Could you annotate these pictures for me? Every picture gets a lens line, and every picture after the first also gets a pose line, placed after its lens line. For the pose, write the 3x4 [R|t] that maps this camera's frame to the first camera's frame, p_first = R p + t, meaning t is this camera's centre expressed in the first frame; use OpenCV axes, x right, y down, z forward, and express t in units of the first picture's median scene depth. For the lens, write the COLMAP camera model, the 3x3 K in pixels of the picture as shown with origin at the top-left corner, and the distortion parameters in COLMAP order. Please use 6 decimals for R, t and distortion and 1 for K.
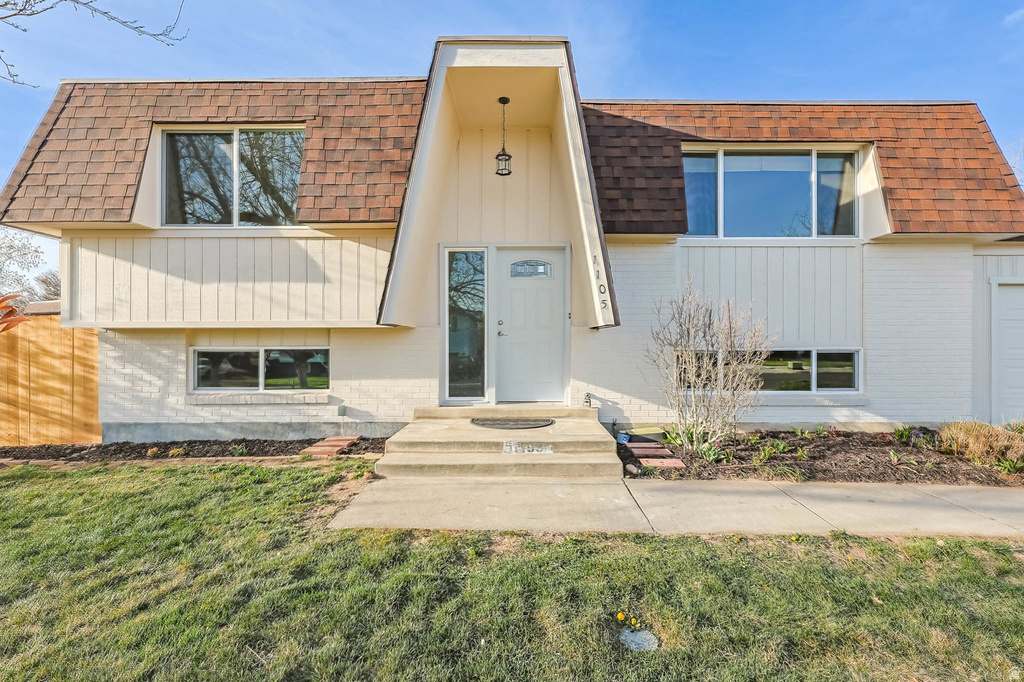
lens RADIAL K [[465.1, 0, 507.7], [0, 465.1, 338.8], [0, 0, 1]] dist [0.001444, 0.000158]
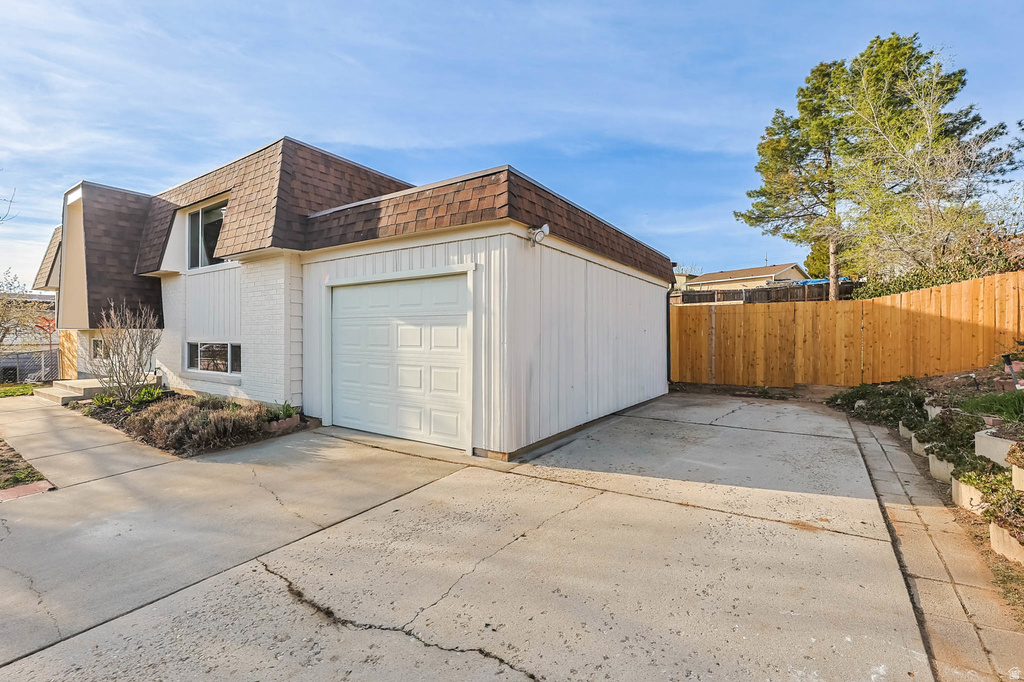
lens RADIAL K [[465.1, 0, 507.7], [0, 465.1, 338.8], [0, 0, 1]] dist [0.001444, 0.000158]
pose [[0.810895, 0.007500, -0.585143, 2.240607], [-0.005209, 0.999971, 0.005598, -0.001777], [0.585168, -0.001492, 0.810911, 0.390900]]
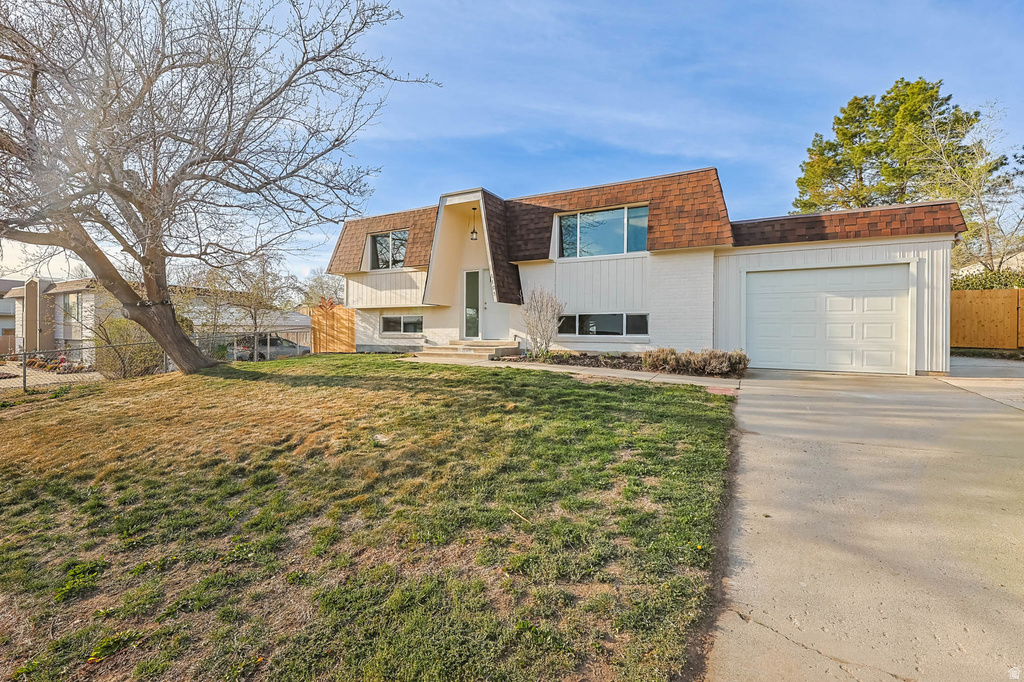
lens RADIAL K [[465.1, 0, 507.7], [0, 465.1, 338.8], [0, 0, 1]] dist [0.001444, 0.000158]
pose [[0.866871, 0.012064, -0.498387, 1.230363], [-0.008545, 0.999920, 0.009341, 0.116788], [0.498459, -0.003839, 0.866905, -0.897846]]
